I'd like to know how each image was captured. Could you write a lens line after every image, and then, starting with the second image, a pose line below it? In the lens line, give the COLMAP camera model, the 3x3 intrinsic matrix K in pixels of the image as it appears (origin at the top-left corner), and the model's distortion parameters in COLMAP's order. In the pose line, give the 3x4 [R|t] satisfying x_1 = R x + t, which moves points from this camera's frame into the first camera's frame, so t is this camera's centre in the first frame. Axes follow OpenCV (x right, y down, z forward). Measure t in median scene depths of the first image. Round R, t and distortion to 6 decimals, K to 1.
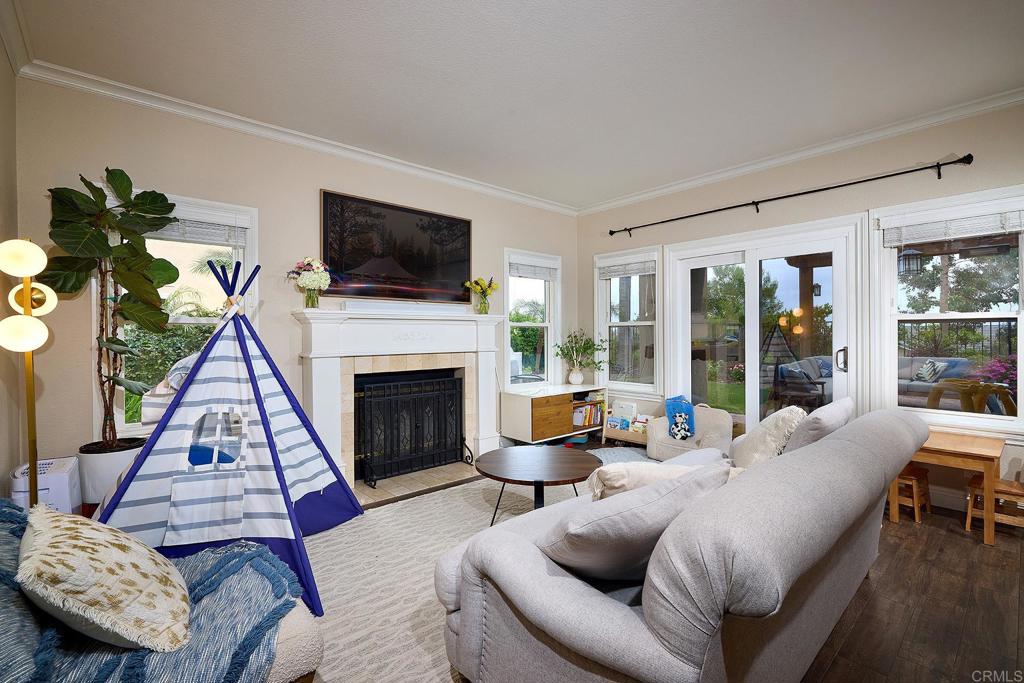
lens RADIAL K [[453.7, 0, 512.0], [0, 453.7, 341.5], [0, 0, 1]] dist [-0.000367, -0.000050]
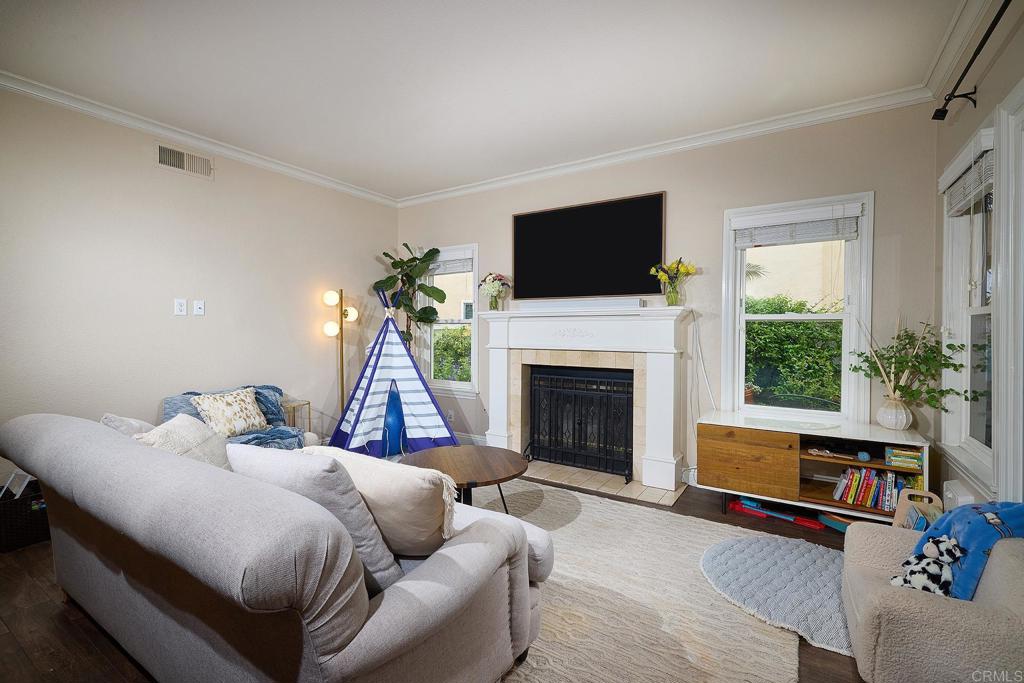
lens RADIAL K [[454.3, 0, 512.0], [0, 454.3, 341.5], [0, 0, 1]] dist [0.001186, 0.000135]
pose [[0.269449, 0.027020, -0.962635, 0.656754], [-0.021605, 0.999524, 0.022008, -0.010567], [0.962772, 0.014868, 0.269905, 0.541658]]
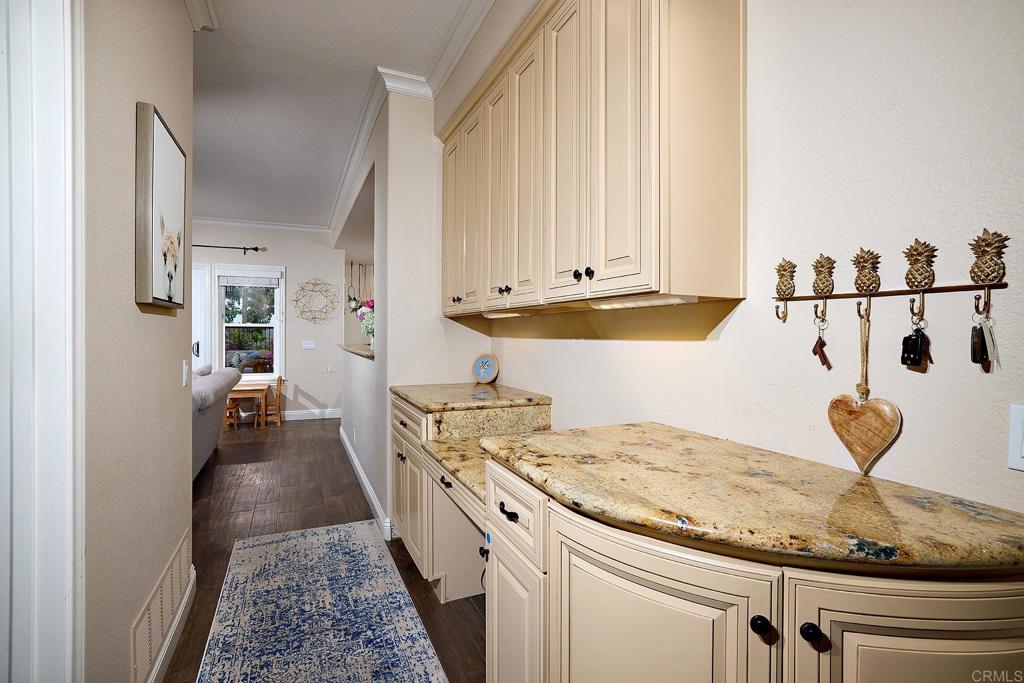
lens RADIAL K [[494.5, 0, 512.0], [0, 494.5, 341.5], [0, 0, 1]] dist [-0.000610, -0.000066]
pose [[0.306493, 0.003864, 0.951865, -0.467945], [-0.004601, 0.999986, -0.002577, 0.008868], [-0.951862, -0.003590, 0.306506, -0.480726]]
